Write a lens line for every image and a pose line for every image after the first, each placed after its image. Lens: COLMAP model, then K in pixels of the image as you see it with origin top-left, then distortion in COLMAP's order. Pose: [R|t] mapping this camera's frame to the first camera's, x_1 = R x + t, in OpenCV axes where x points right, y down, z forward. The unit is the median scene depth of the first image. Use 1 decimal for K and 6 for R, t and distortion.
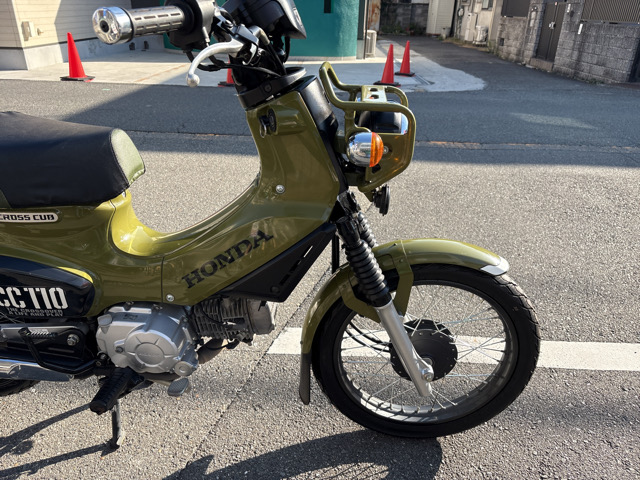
lens RADIAL K [[490.6, 0, 317.9], [0, 490.6, 240.4], [0, 0, 1]] dist [0.040948, -0.051829]
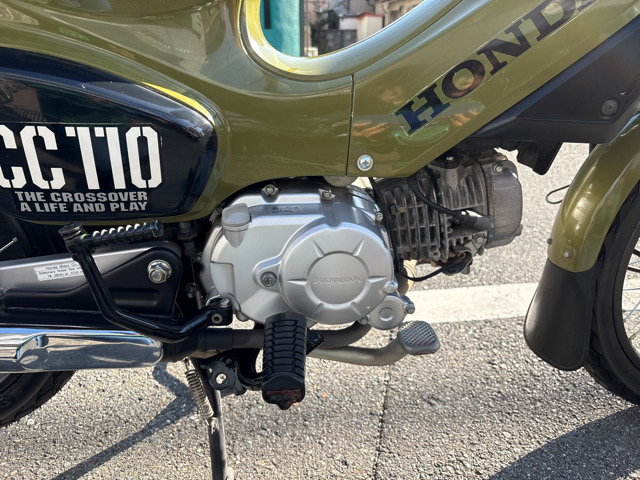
lens RADIAL K [[490.6, 0, 319.4], [0, 490.6, 239.0], [0, 0, 1]] dist [0.040948, -0.051829]
pose [[0.988279, -0.081857, 0.128853, -0.111360], [0.090422, 0.993967, -0.062081, 0.058735], [-0.122994, 0.073004, 0.989719, 0.142363]]
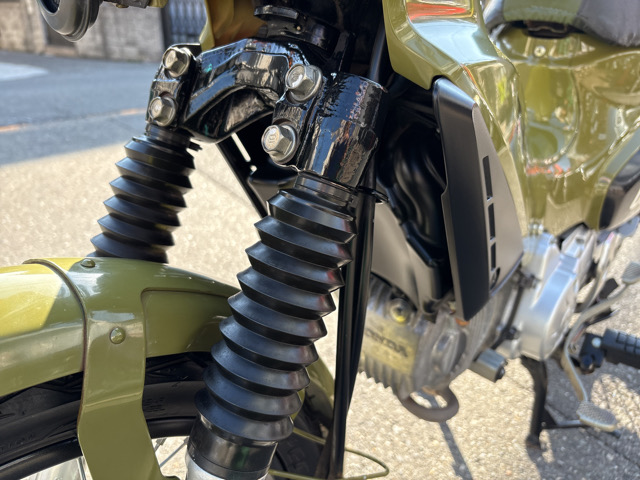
lens RADIAL K [[490.6, 0, 316.6], [0, 490.6, 249.1], [0, 0, 1]] dist [0.040948, -0.051829]
pose [[0.575821, -0.349508, 0.739104, -0.300387], [0.338431, 0.924827, 0.173667, -0.013510], [-0.744241, 0.150134, 0.650818, 0.221649]]
